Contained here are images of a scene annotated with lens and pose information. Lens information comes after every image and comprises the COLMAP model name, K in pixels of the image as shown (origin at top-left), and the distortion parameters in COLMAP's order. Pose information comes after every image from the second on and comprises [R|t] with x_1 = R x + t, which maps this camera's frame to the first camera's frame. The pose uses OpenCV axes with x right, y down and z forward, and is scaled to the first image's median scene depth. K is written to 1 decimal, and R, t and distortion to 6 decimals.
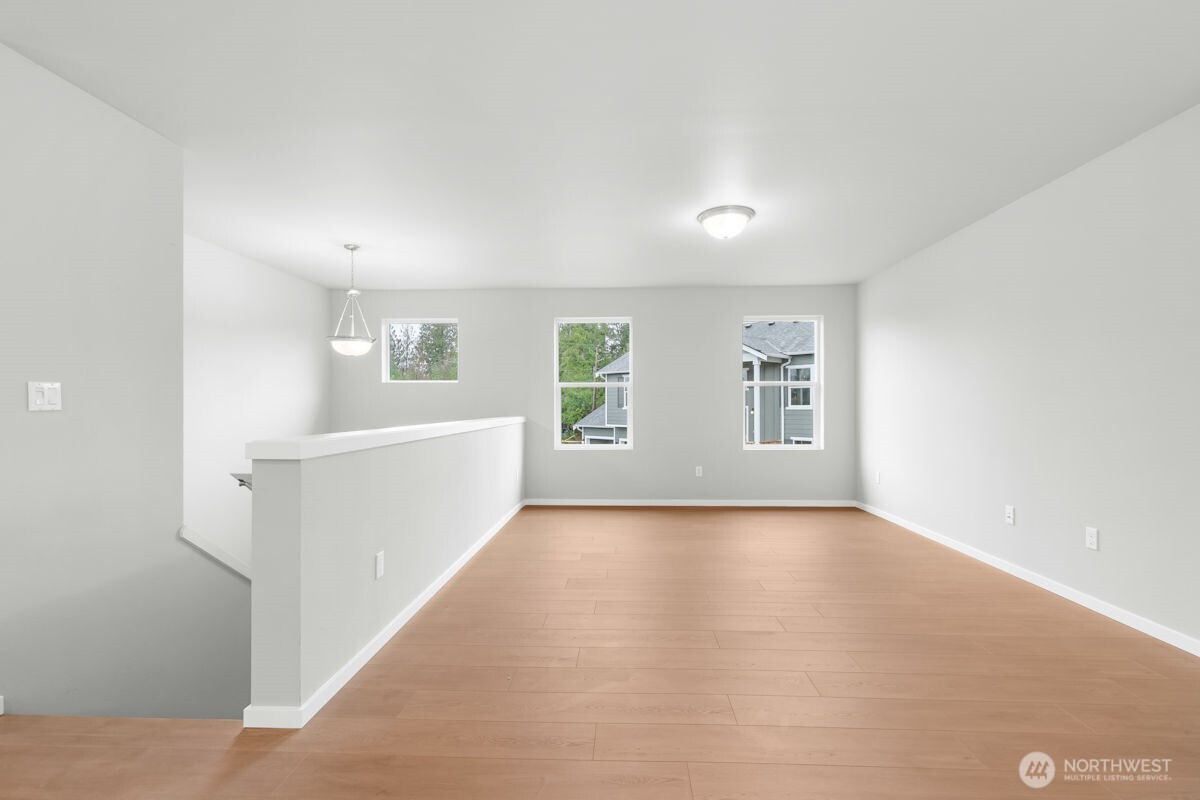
lens RADIAL K [[527.5, 0, 601.9], [0, 527.5, 400.9], [0, 0, 1]] dist [0.003970, -0.000924]
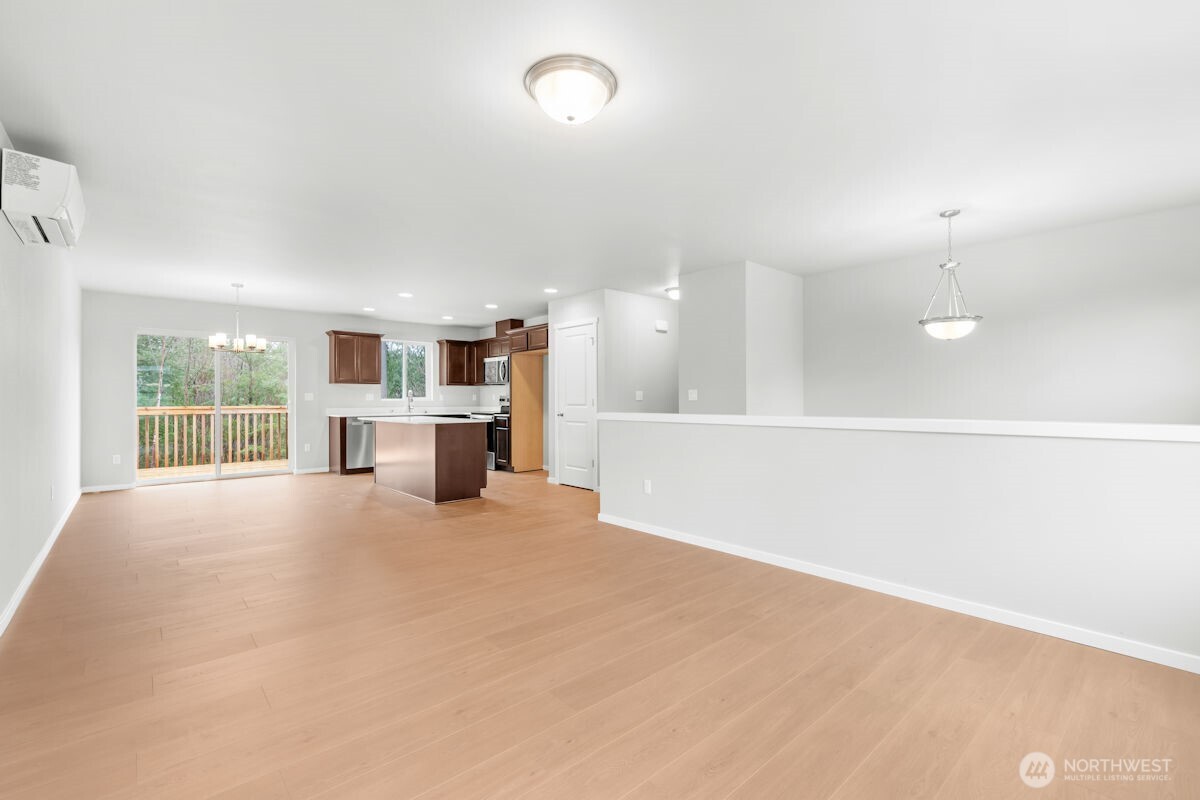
lens RADIAL K [[527.5, 0, 610.9], [0, 527.5, 399.2], [0, 0, 1]] dist [0.003970, -0.000924]
pose [[-0.713677, 0.003723, -0.700465, 0.474952], [0.011270, 0.999917, -0.006168, 0.009277], [0.700384, -0.012296, -0.713660, 1.125209]]
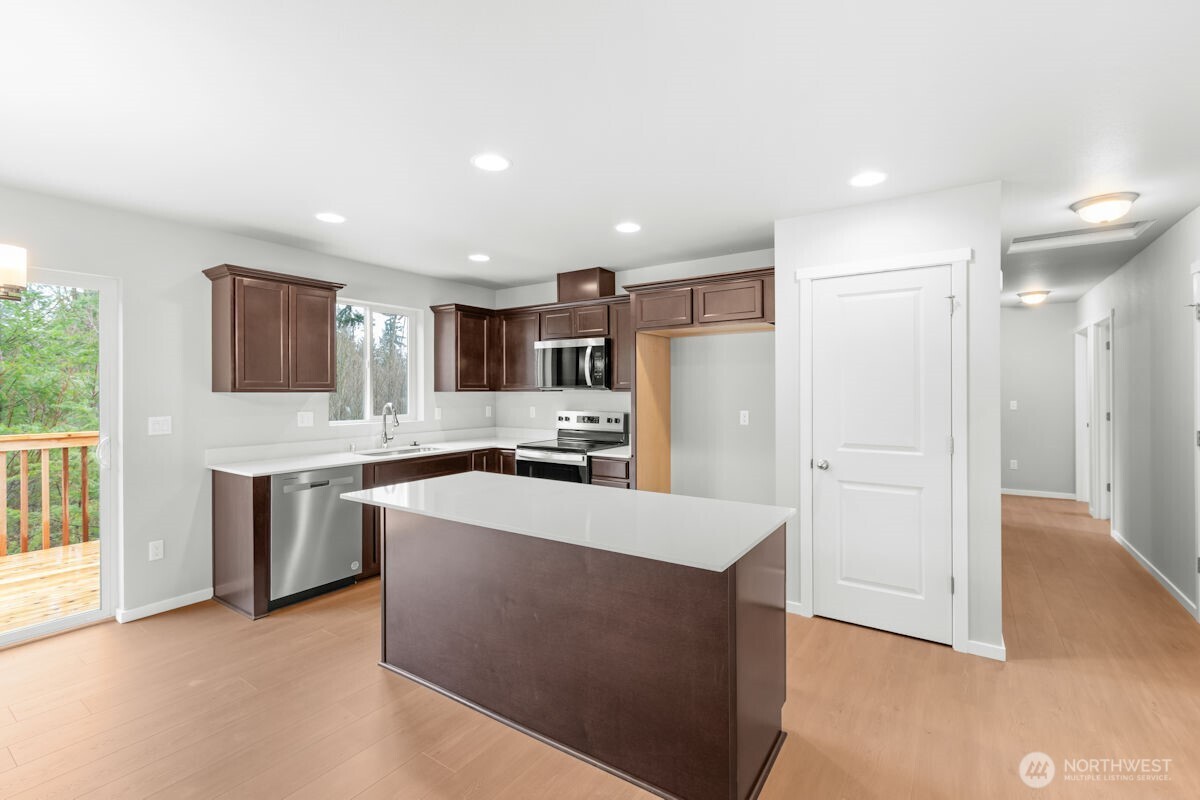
lens RADIAL K [[527.5, 0, 606.0], [0, 527.5, 393.4], [0, 0, 1]] dist [0.003970, -0.000924]
pose [[-0.522651, 0.008270, -0.852506, 0.268561], [0.012161, 0.999924, 0.002244, -0.054162], [0.852460, -0.009195, -0.522712, 0.122771]]
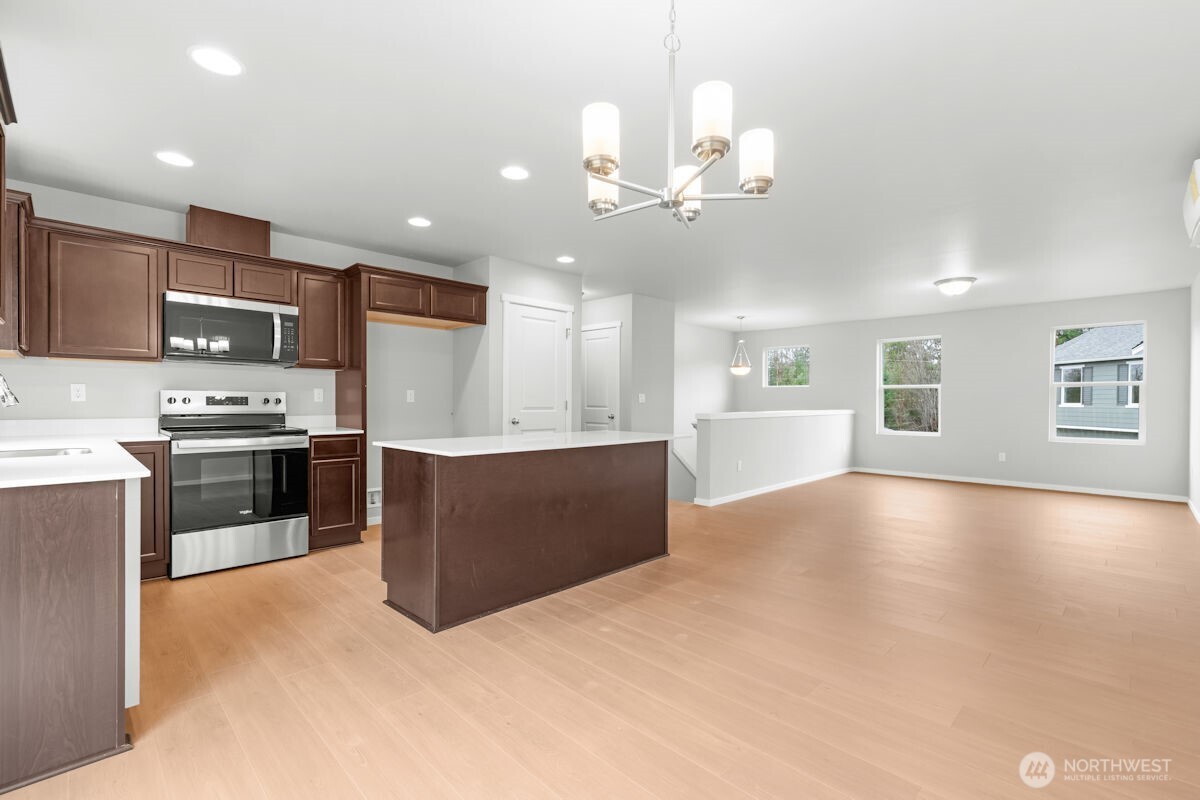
lens RADIAL K [[527.5, 0, 611.2], [0, 527.5, 405.8], [0, 0, 1]] dist [0.003970, -0.000924]
pose [[0.740340, 0.011032, -0.672143, 0.405826], [0.000818, 0.999850, 0.017311, -0.009011], [0.672233, -0.013366, 0.740219, -0.631366]]
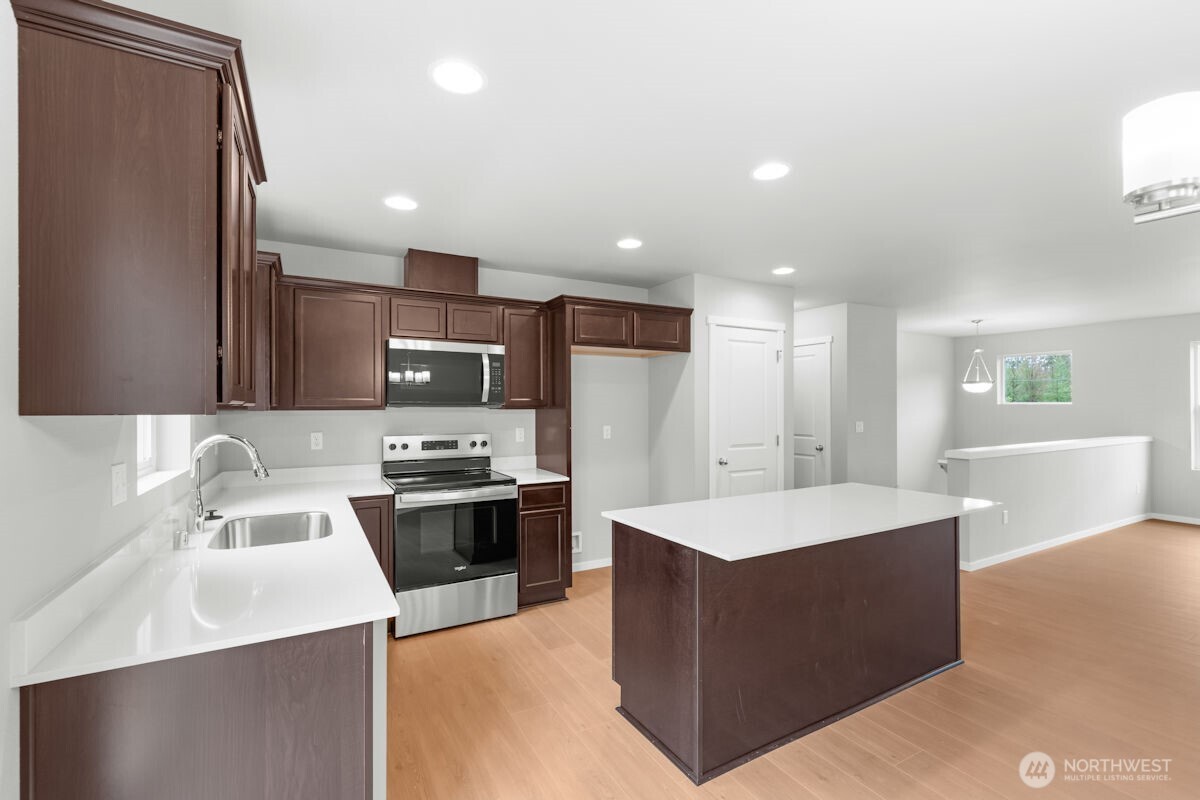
lens RADIAL K [[527.5, 0, 608.9], [0, 527.5, 405.0], [0, 0, 1]] dist [0.003970, -0.000924]
pose [[0.528283, -0.001633, -0.849067, 0.229470], [0.010957, 0.999928, 0.004894, -0.063491], [0.848998, -0.011888, 0.528263, -0.628235]]
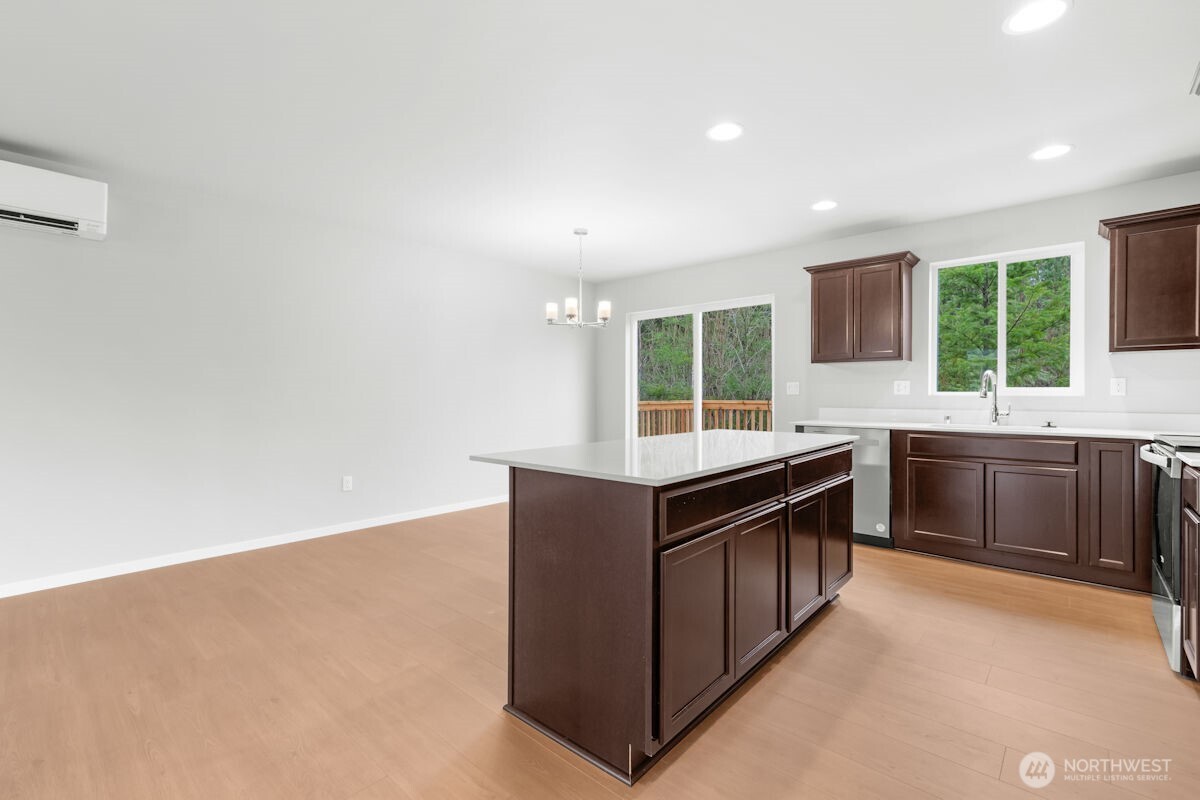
lens RADIAL K [[527.5, 0, 599.2], [0, 527.5, 397.9], [0, 0, 1]] dist [0.003970, -0.000924]
pose [[-0.763920, -0.002625, 0.645305, -0.369101], [-0.003641, 0.999993, -0.000243, 0.001006], [-0.645300, -0.002535, -0.763925, 0.277070]]
